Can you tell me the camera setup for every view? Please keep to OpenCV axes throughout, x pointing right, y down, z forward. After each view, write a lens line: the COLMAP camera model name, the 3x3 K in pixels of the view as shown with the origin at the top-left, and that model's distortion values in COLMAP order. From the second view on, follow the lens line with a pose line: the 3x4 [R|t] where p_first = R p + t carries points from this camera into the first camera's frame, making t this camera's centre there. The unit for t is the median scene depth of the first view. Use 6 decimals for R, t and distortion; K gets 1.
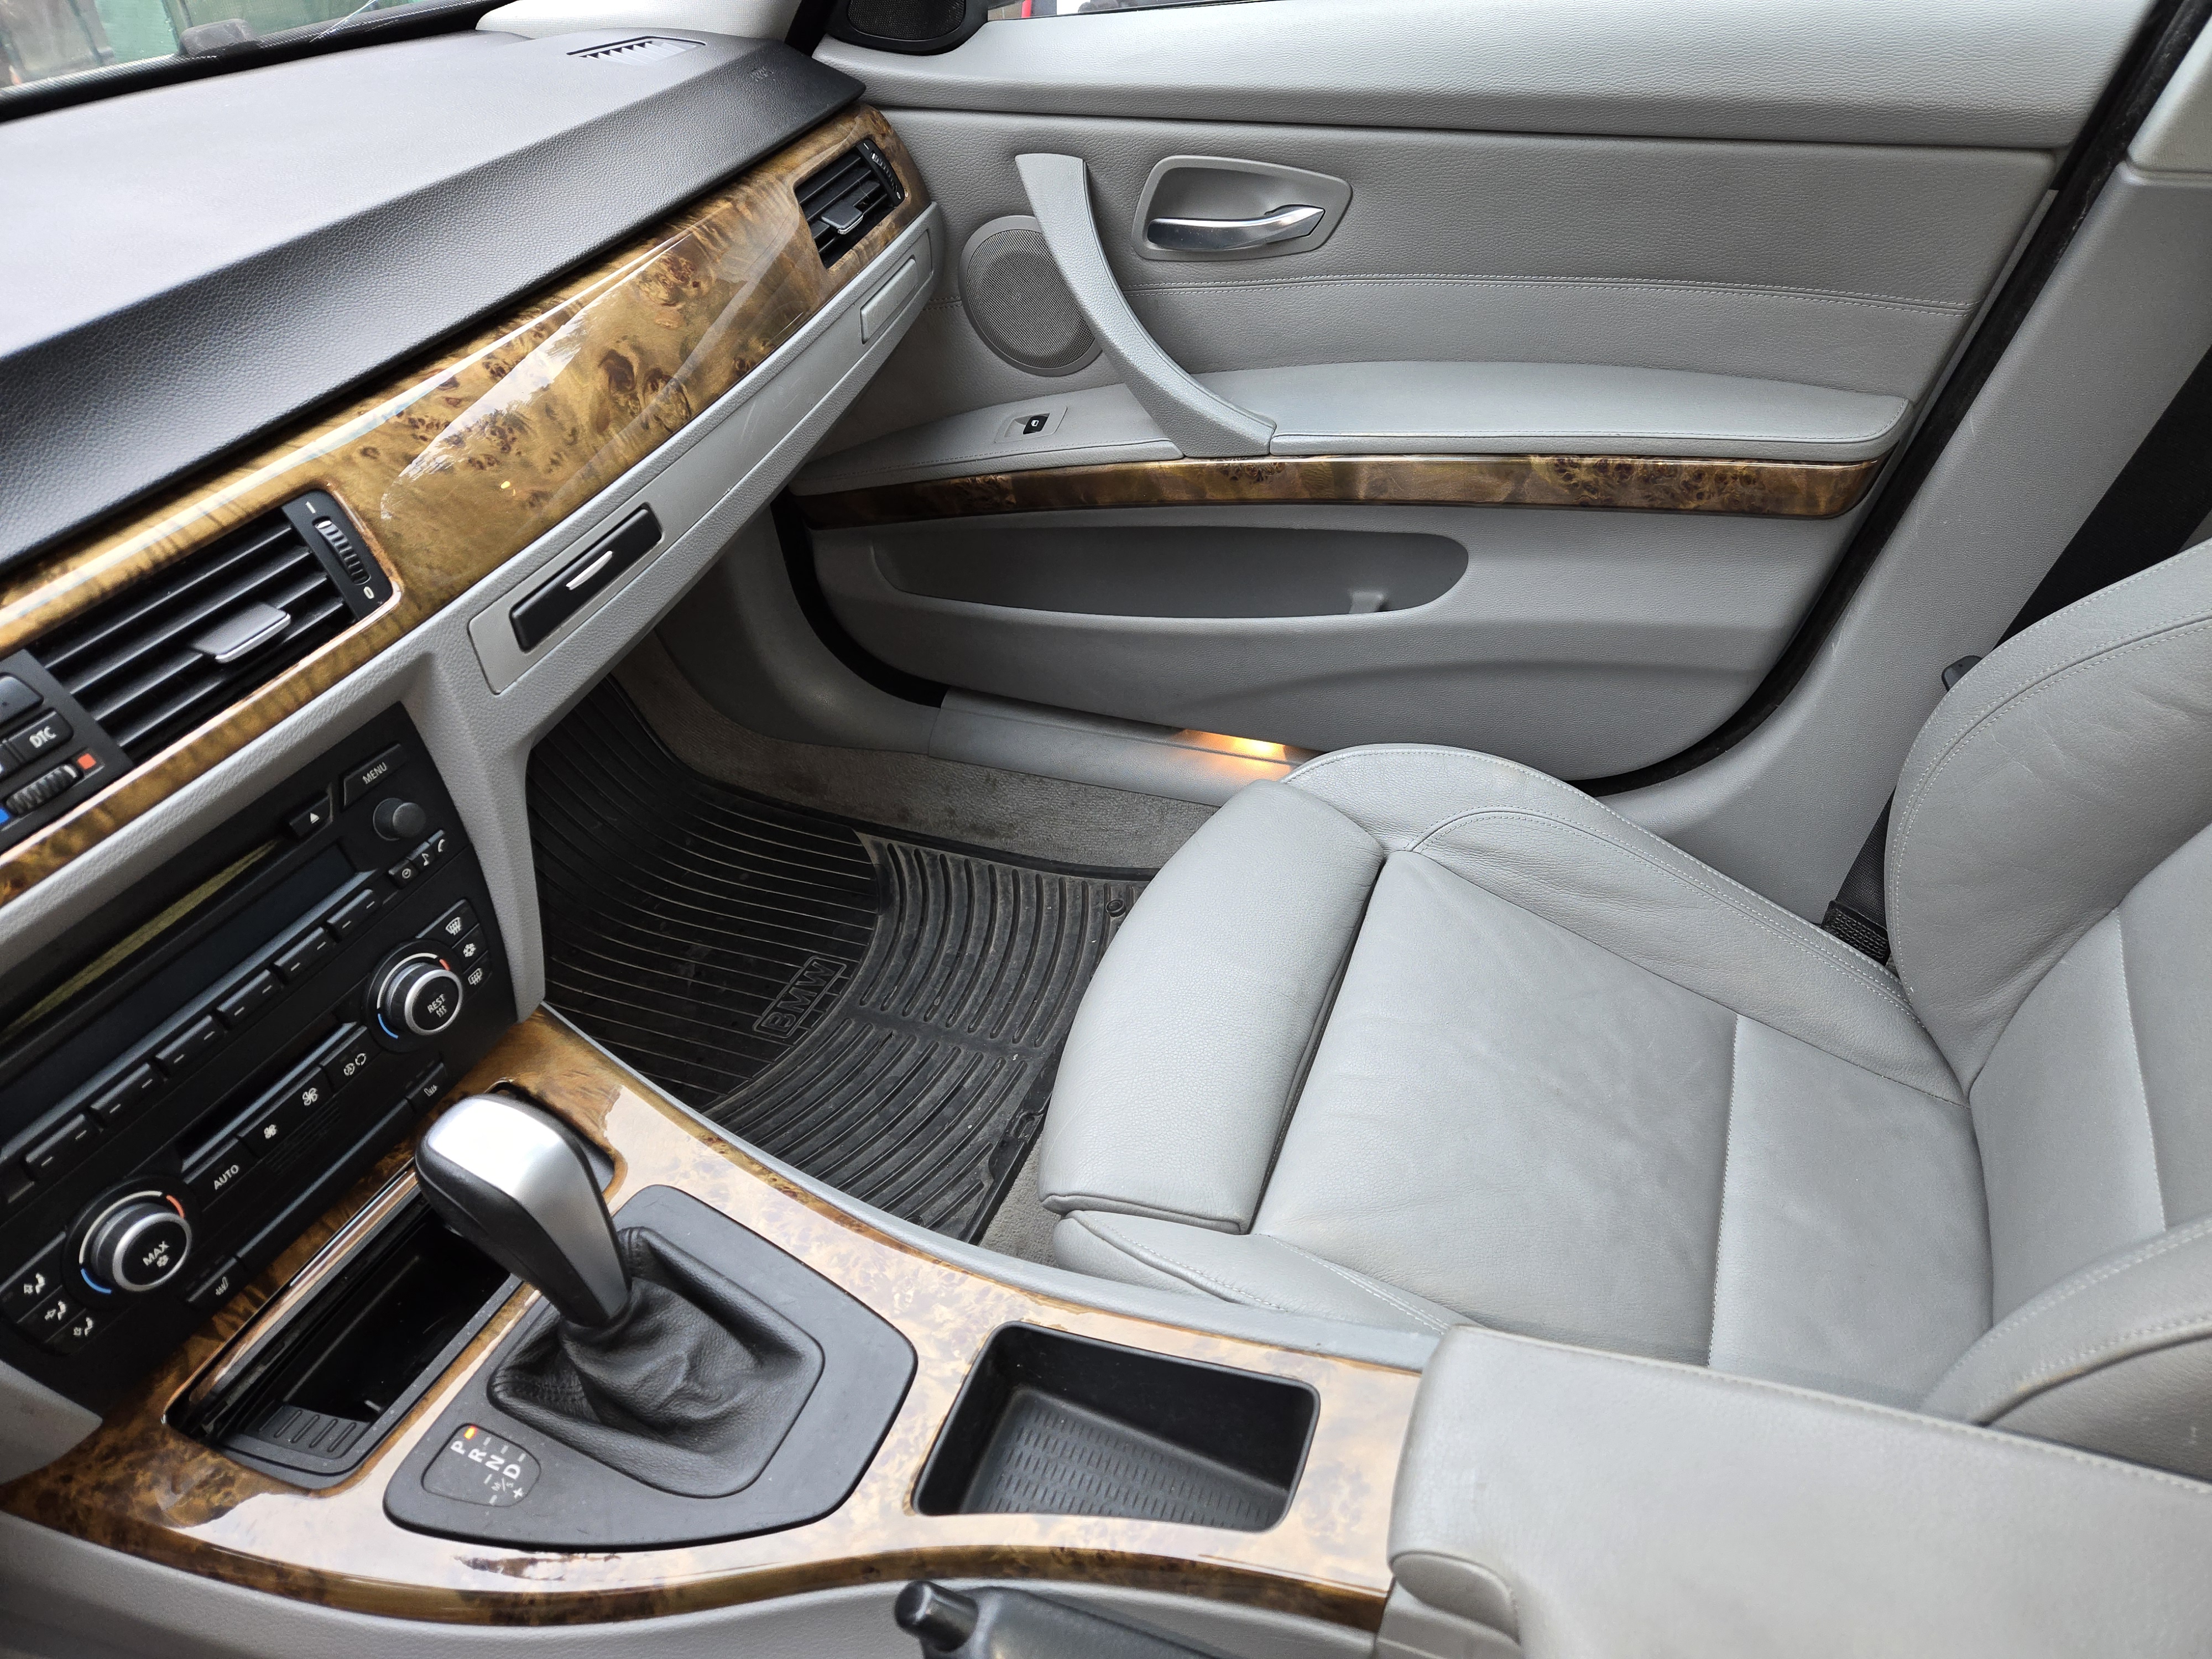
lens RADIAL K [[1485.7, 0, 1097.1], [0, 1485.7, 846.6], [0, 0, 1]] dist [0.053643, -0.044705]
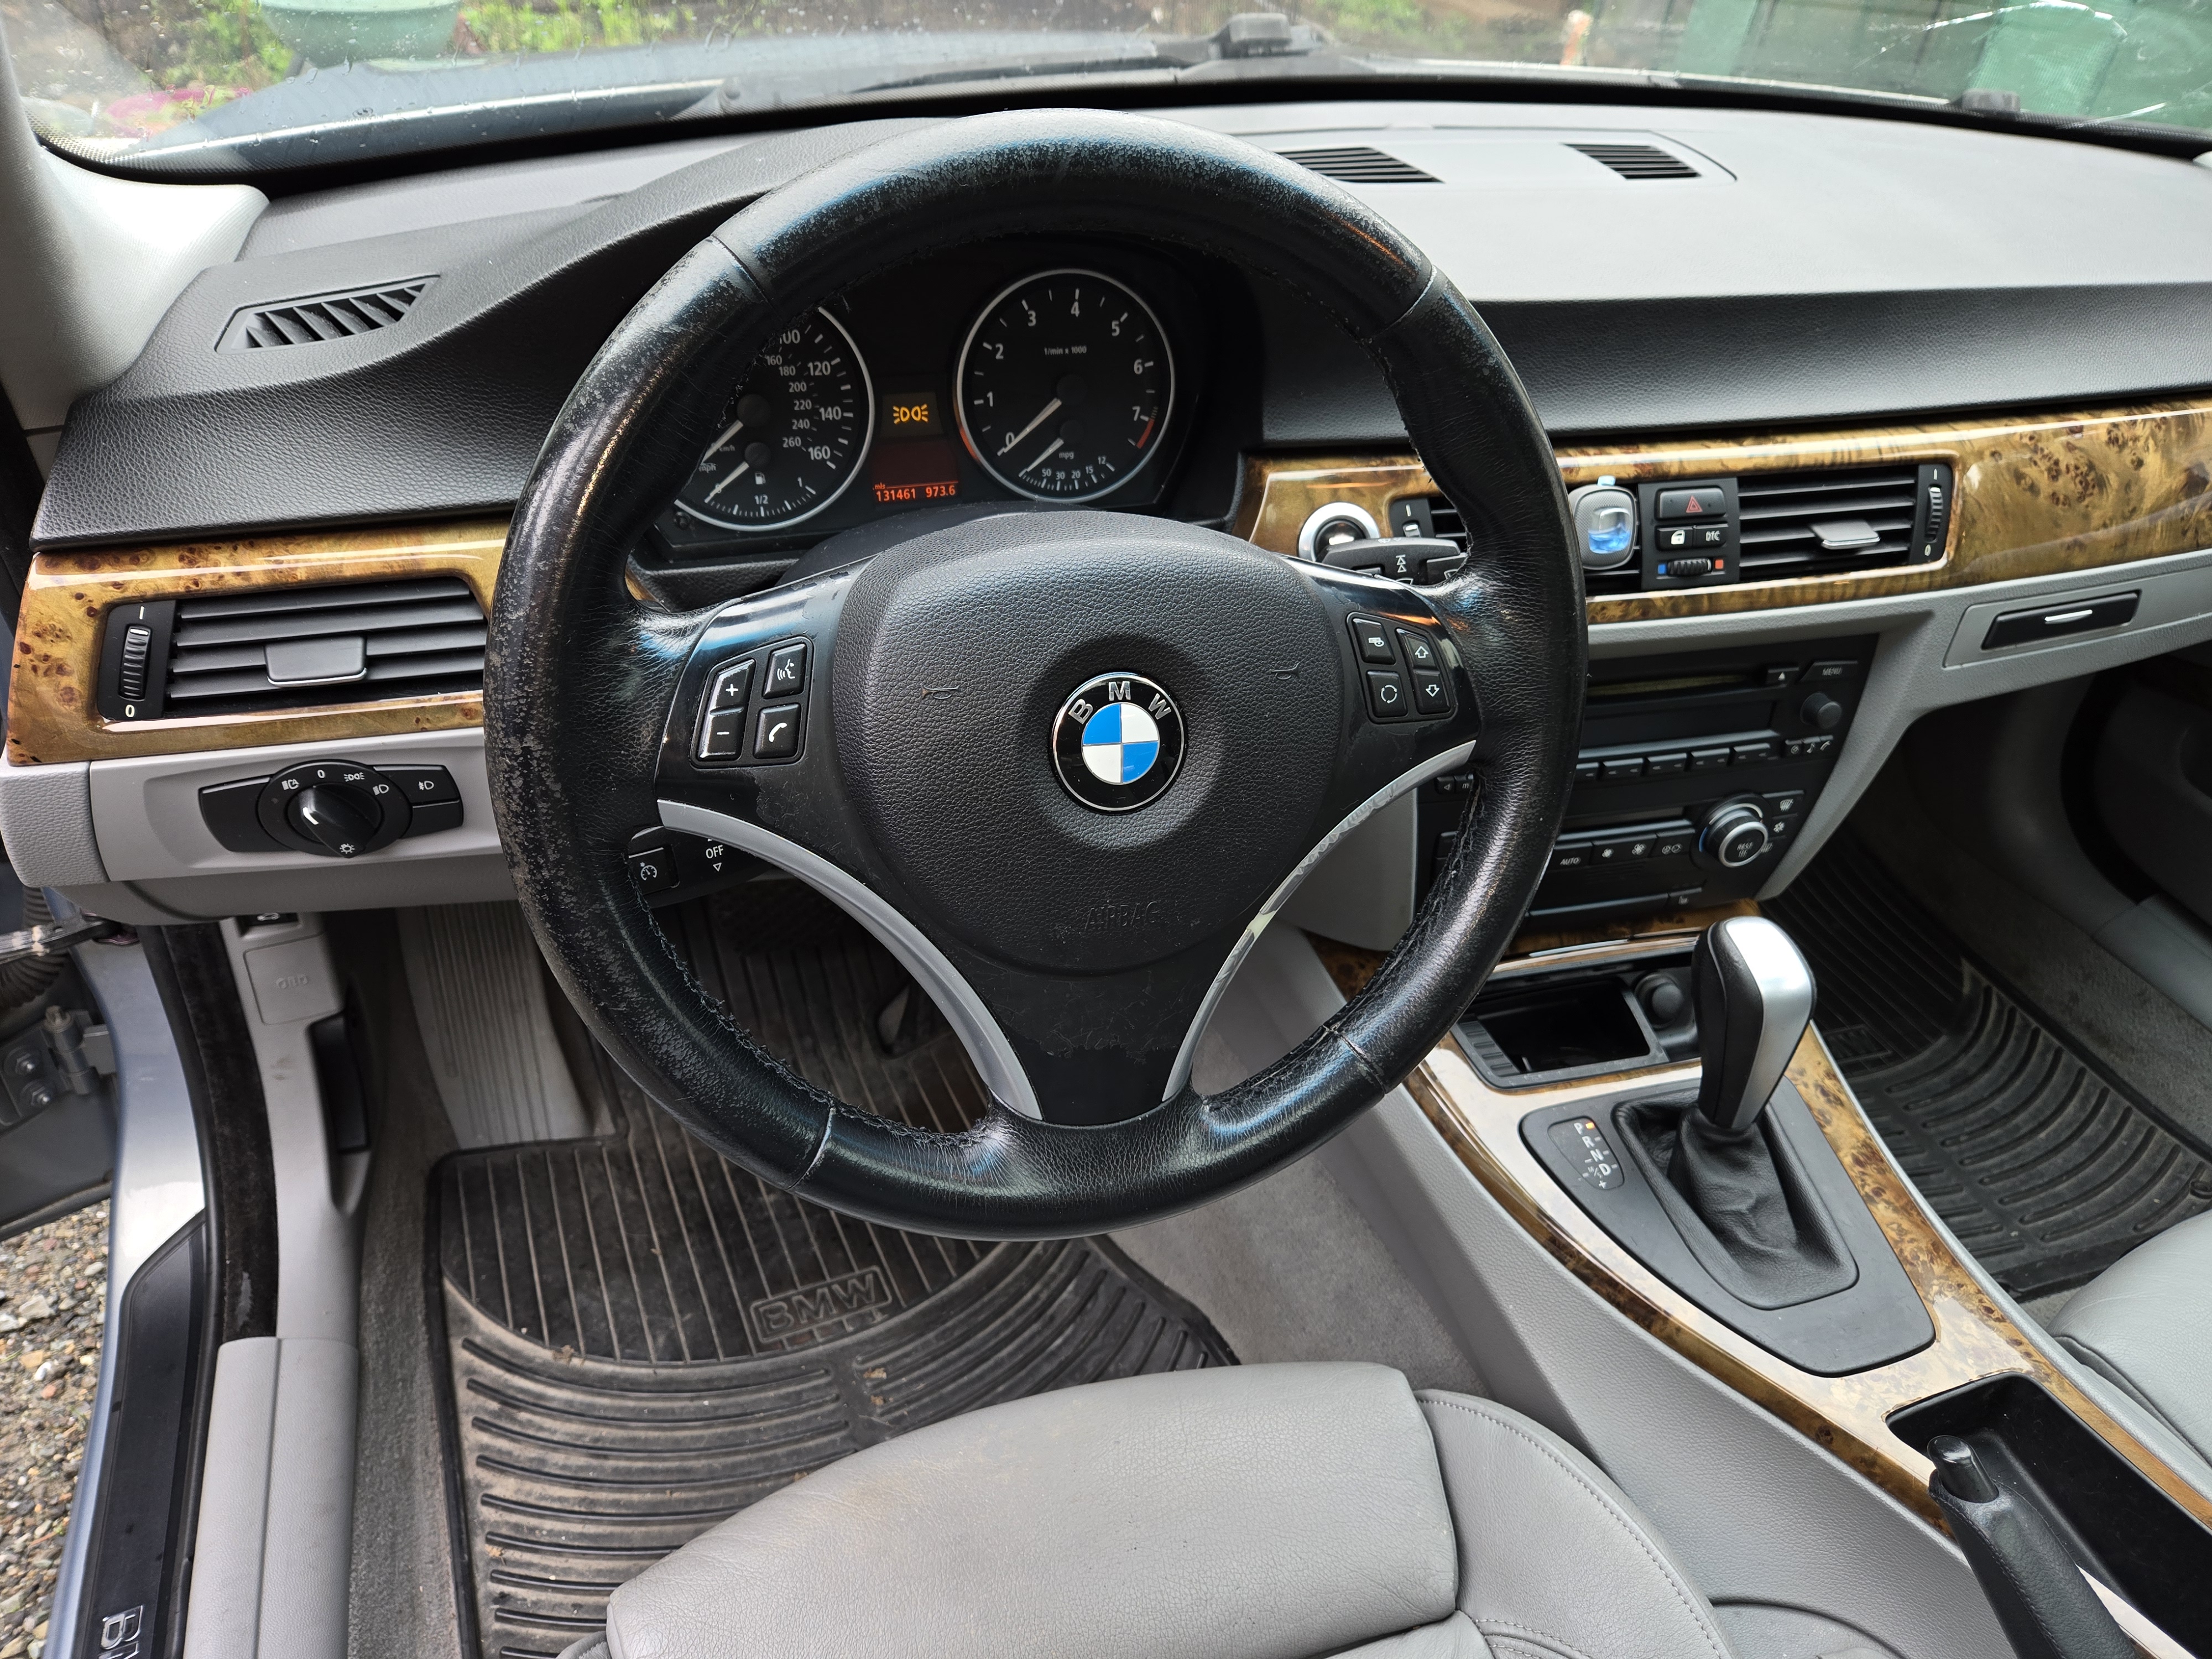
lens RADIAL K [[1485.7, 0, 1105.9], [0, 1485.7, 818.1], [0, 0, 1]] dist [0.053643, -0.044705]
pose [[0.660389, 0.547898, -0.513511, -0.132244], [-0.565645, 0.812727, 0.139716, 0.175304], [0.493894, 0.198198, 0.846632, -0.278693]]
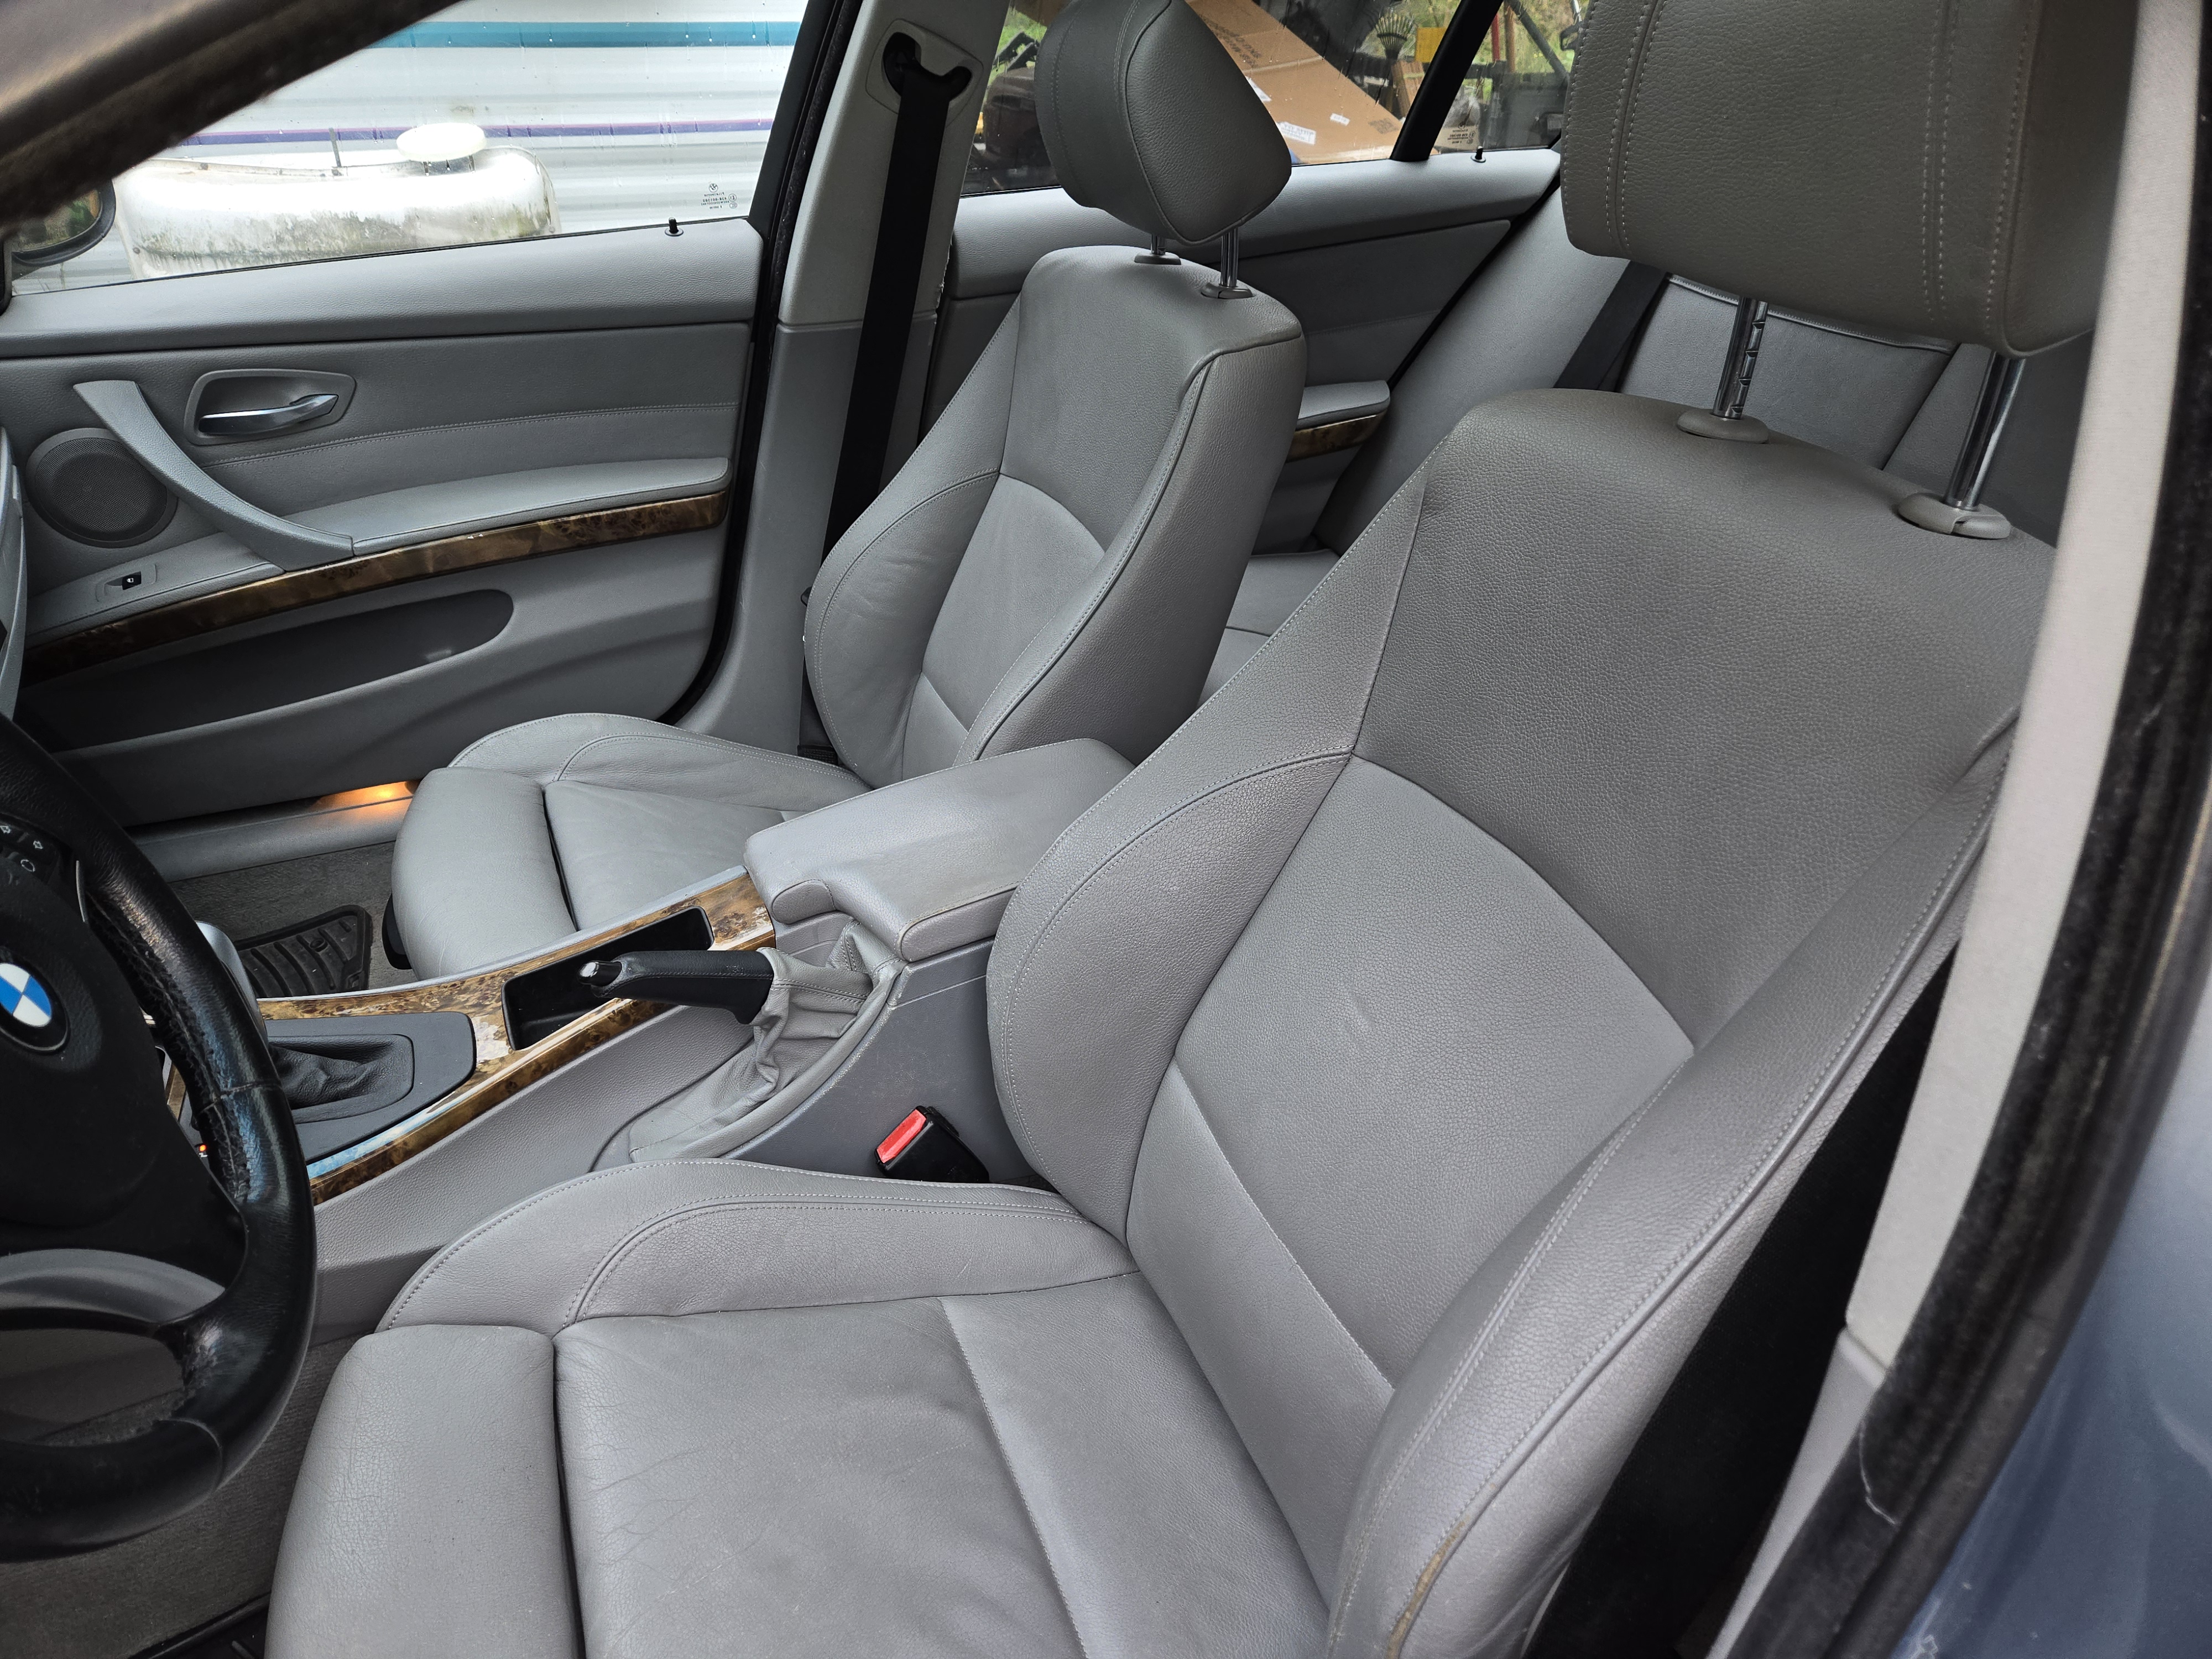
lens RADIAL K [[1485.7, 0, 1101.9], [0, 1485.7, 823.8], [0, 0, 1]] dist [0.053643, -0.044705]
pose [[0.695472, -0.287752, 0.658420, -0.531994], [0.392361, 0.919727, -0.012489, 0.356404], [-0.601973, 0.267024, 0.752547, -0.592467]]
